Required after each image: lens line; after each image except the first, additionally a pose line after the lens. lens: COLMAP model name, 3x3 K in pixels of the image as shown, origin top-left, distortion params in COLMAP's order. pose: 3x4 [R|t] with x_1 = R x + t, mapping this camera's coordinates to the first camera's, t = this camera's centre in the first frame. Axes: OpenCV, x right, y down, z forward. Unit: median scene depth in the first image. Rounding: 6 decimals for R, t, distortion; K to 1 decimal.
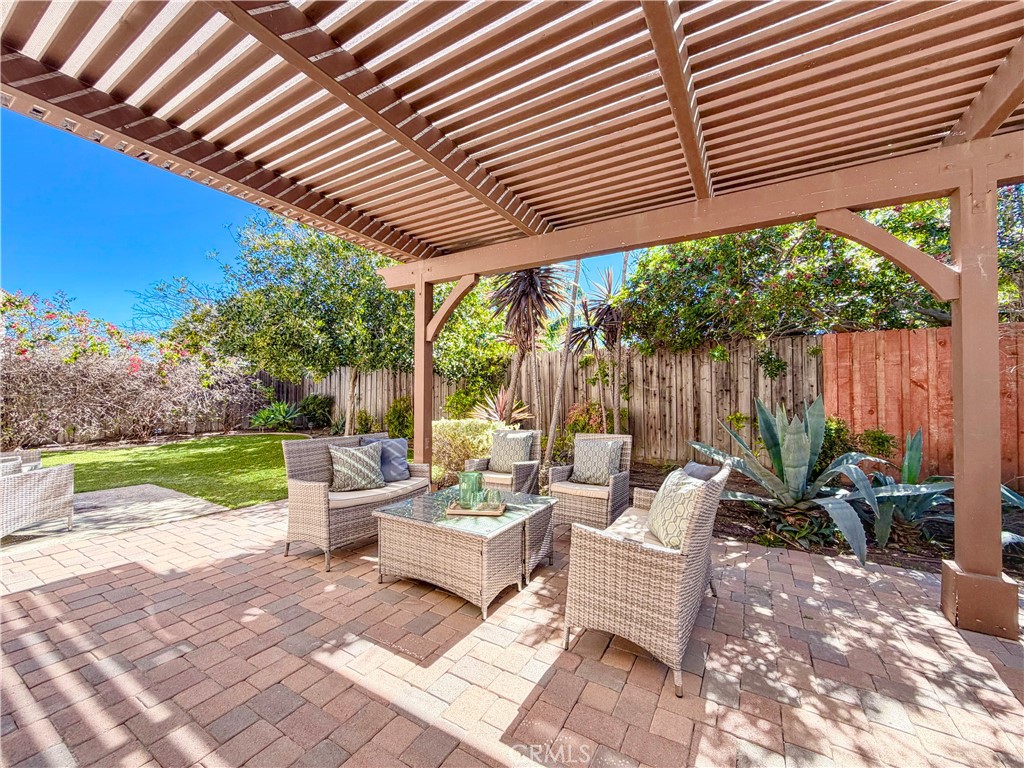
lens RADIAL K [[410.6, 0, 514.2], [0, 410.6, 385.5], [0, 0, 1]] dist [-0.000568, -0.000491]
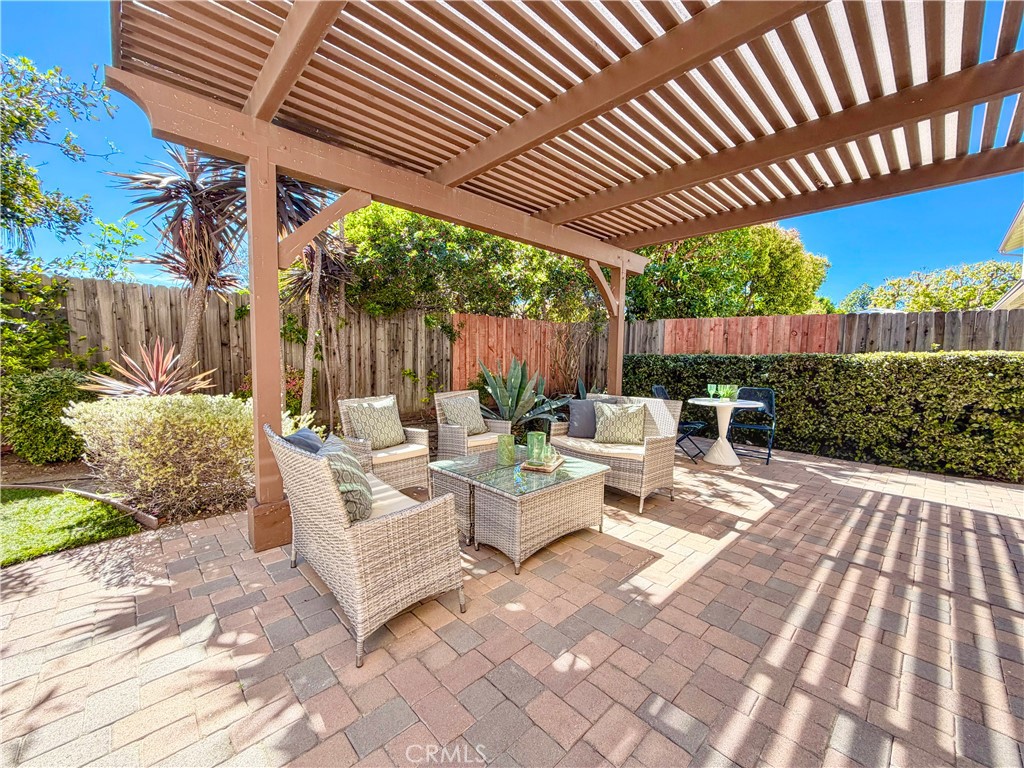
lens RADIAL K [[410.6, 0, 504.8], [0, 410.6, 387.3], [0, 0, 1]] dist [-0.000568, -0.000491]
pose [[0.275324, -0.078947, 0.958104, -0.526287], [-0.031624, 0.995339, 0.091103, 0.000689], [-0.960831, -0.055382, 0.271544, 0.369987]]
